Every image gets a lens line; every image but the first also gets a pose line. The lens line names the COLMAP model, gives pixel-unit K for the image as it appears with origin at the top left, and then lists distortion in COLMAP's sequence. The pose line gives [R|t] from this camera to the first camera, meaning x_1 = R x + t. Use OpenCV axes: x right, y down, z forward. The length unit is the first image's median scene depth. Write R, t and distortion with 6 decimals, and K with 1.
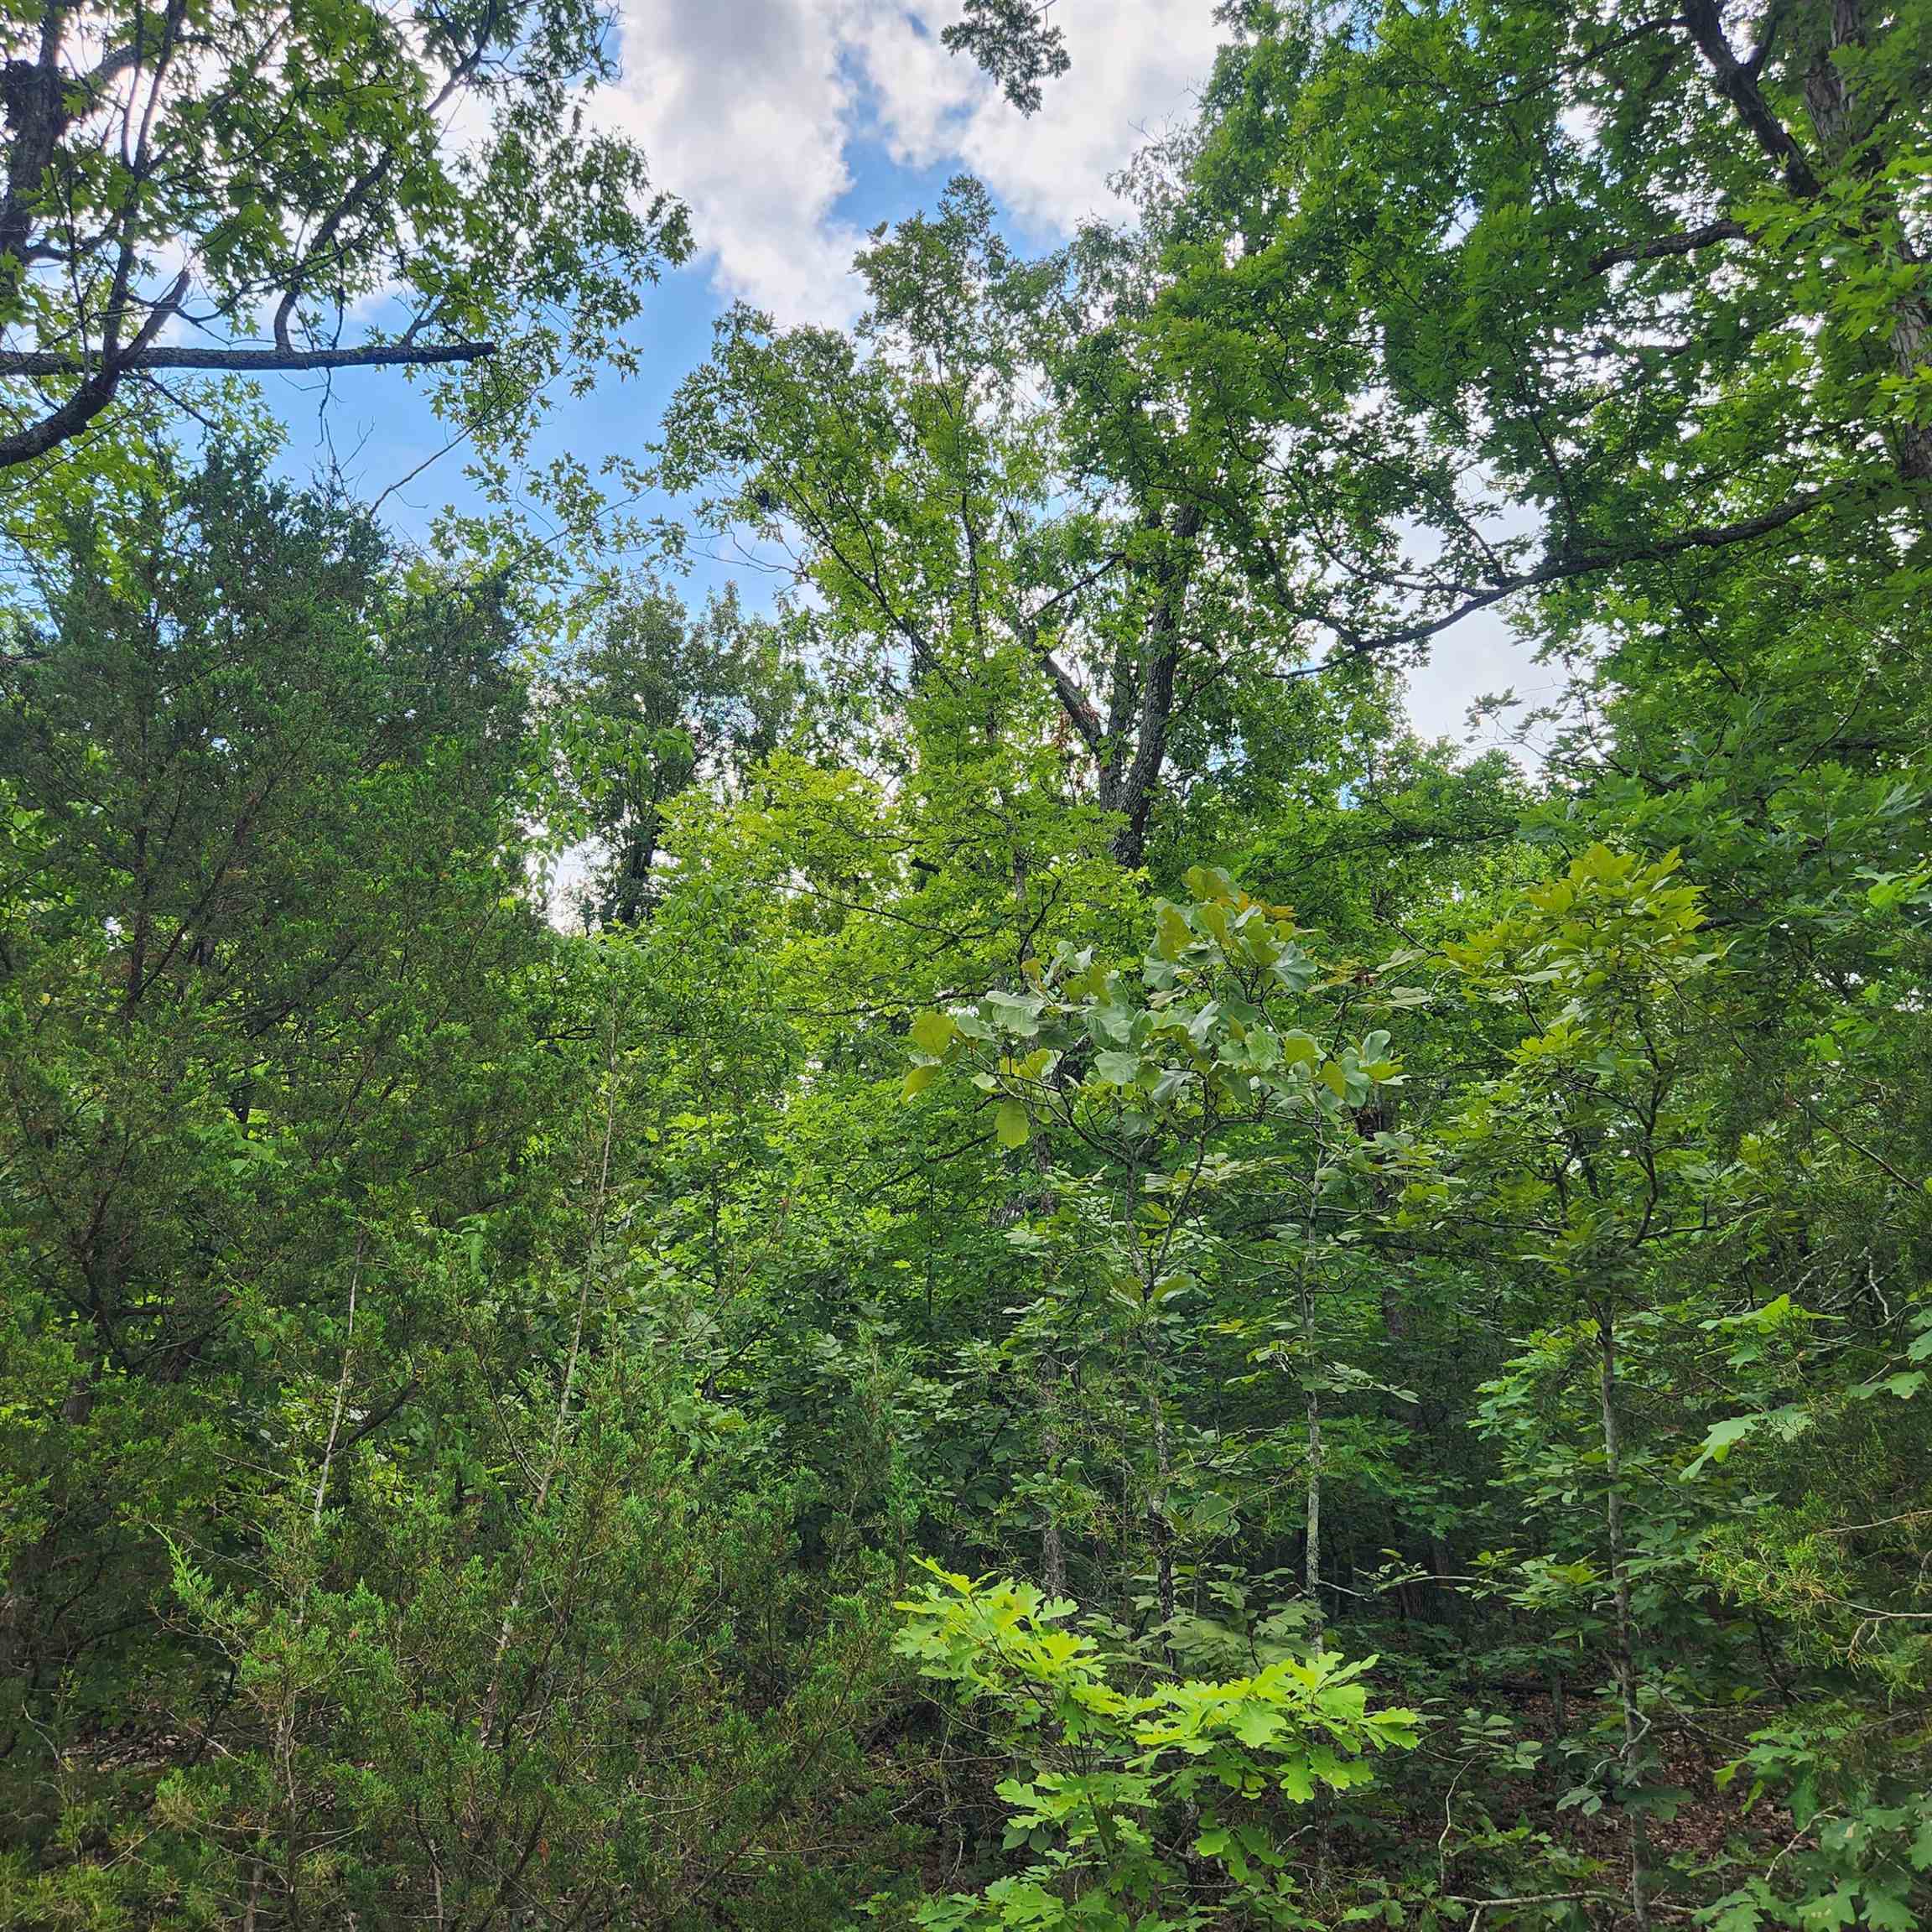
lens RADIAL K [[1716.9, 0, 920.2], [0, 1716.9, 980.1], [0, 0, 1]] dist [0.084396, -0.081078]
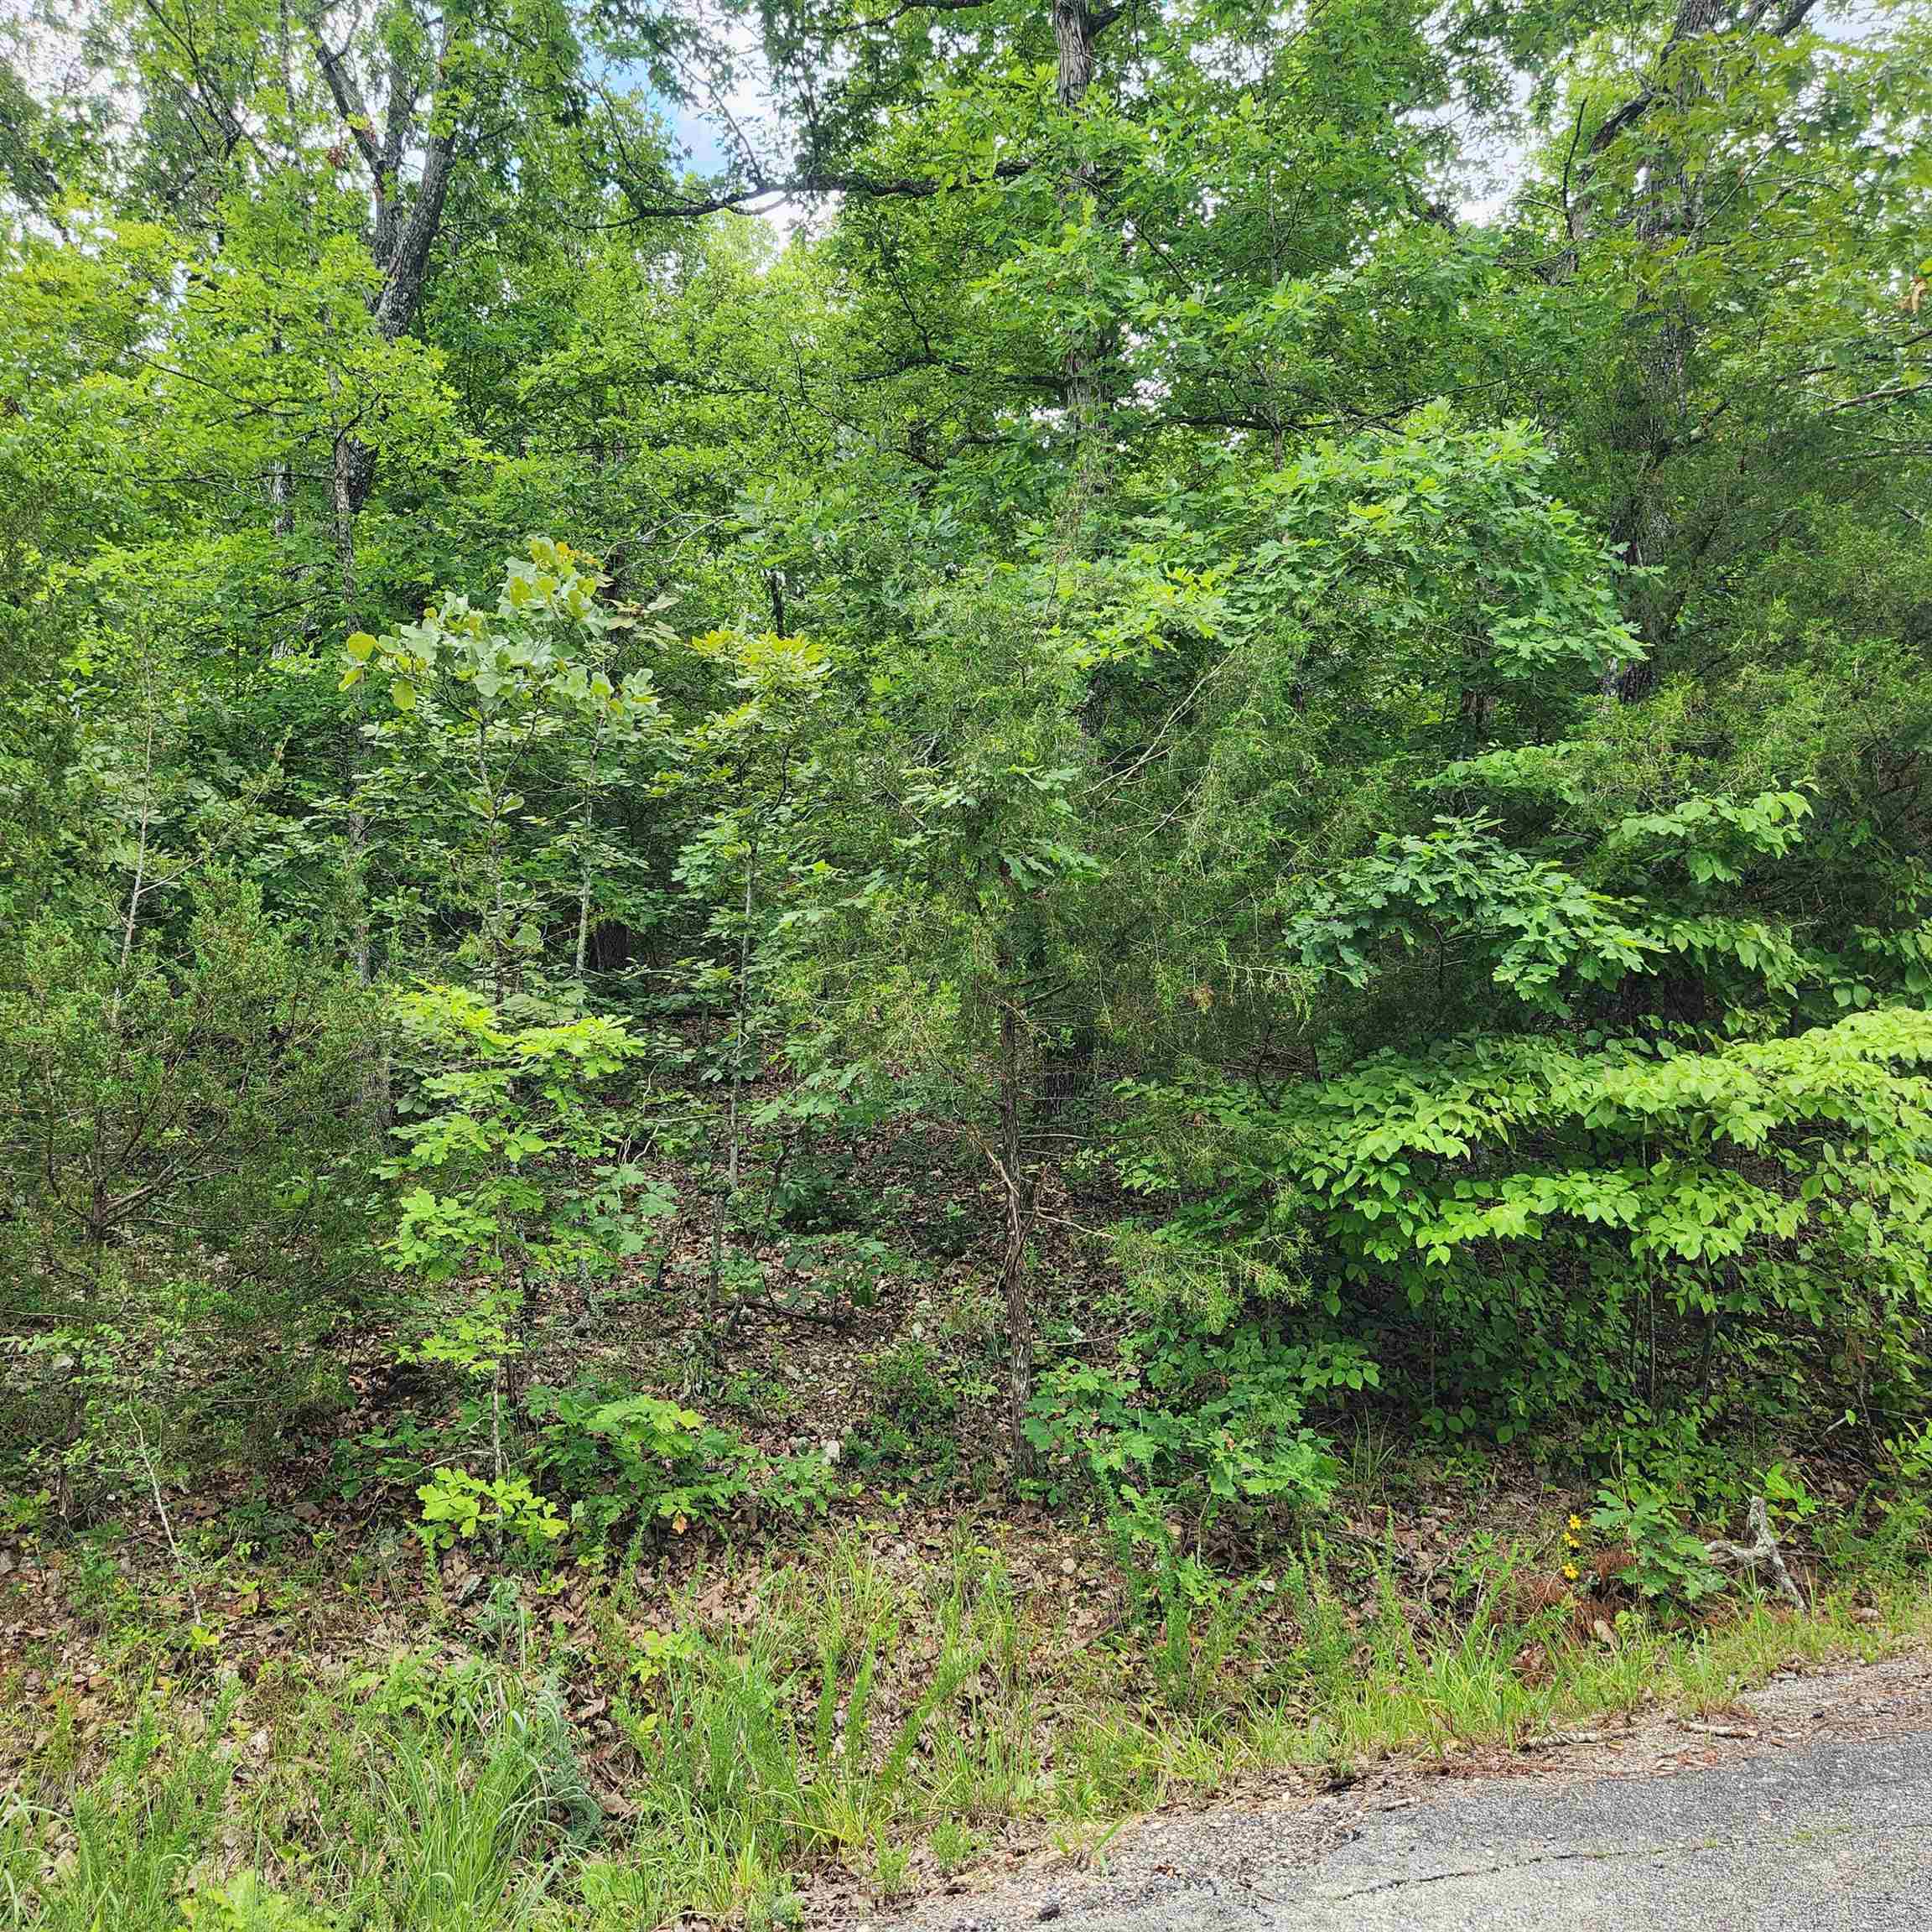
lens RADIAL K [[1716.9, 0, 920.9], [0, 1716.9, 959.4], [0, 0, 1]] dist [0.084396, -0.081078]
pose [[0.899365, -0.003953, 0.437180, -0.240130], [-0.148663, 0.937609, 0.314307, -0.276924], [-0.411146, -0.347669, 0.842665, -0.636764]]
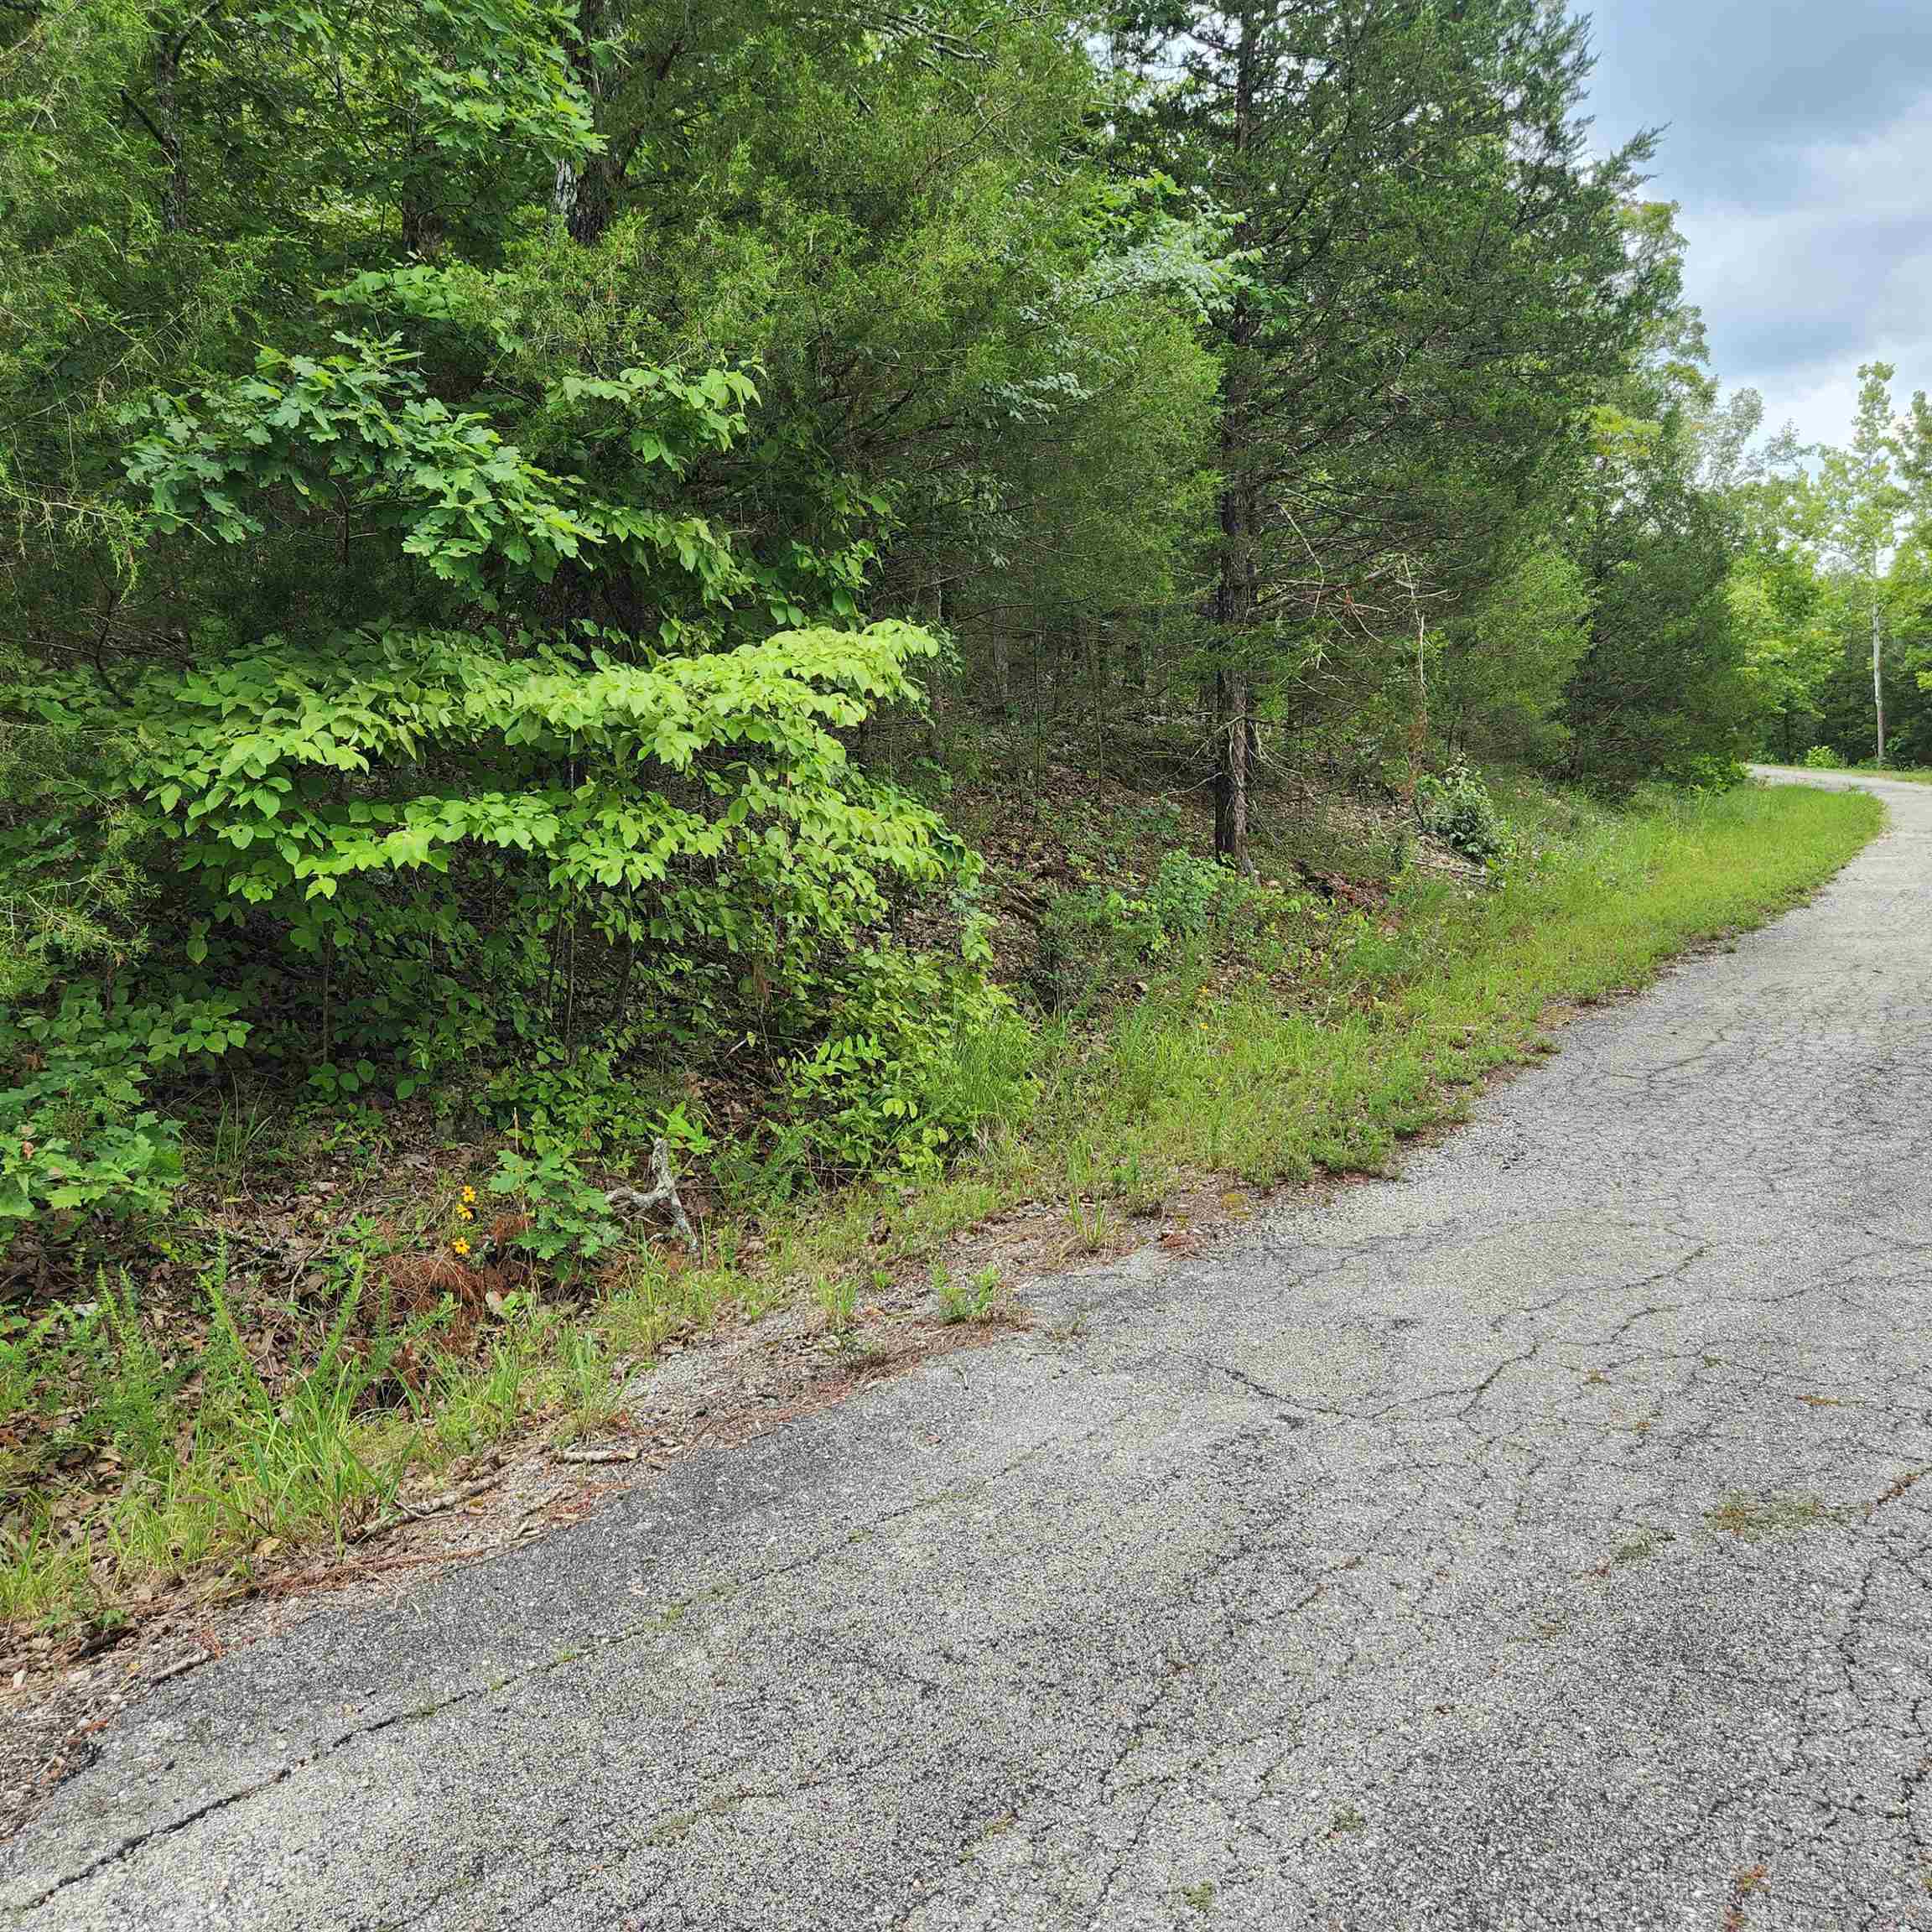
lens RADIAL K [[1716.9, 0, 931.2], [0, 1716.9, 983.4], [0, 0, 1]] dist [0.084396, -0.081078]
pose [[0.510798, -0.141573, 0.847964, -0.003948], [-0.376719, 0.849747, 0.368799, -0.188775], [-0.772767, -0.507826, 0.380716, -0.470640]]
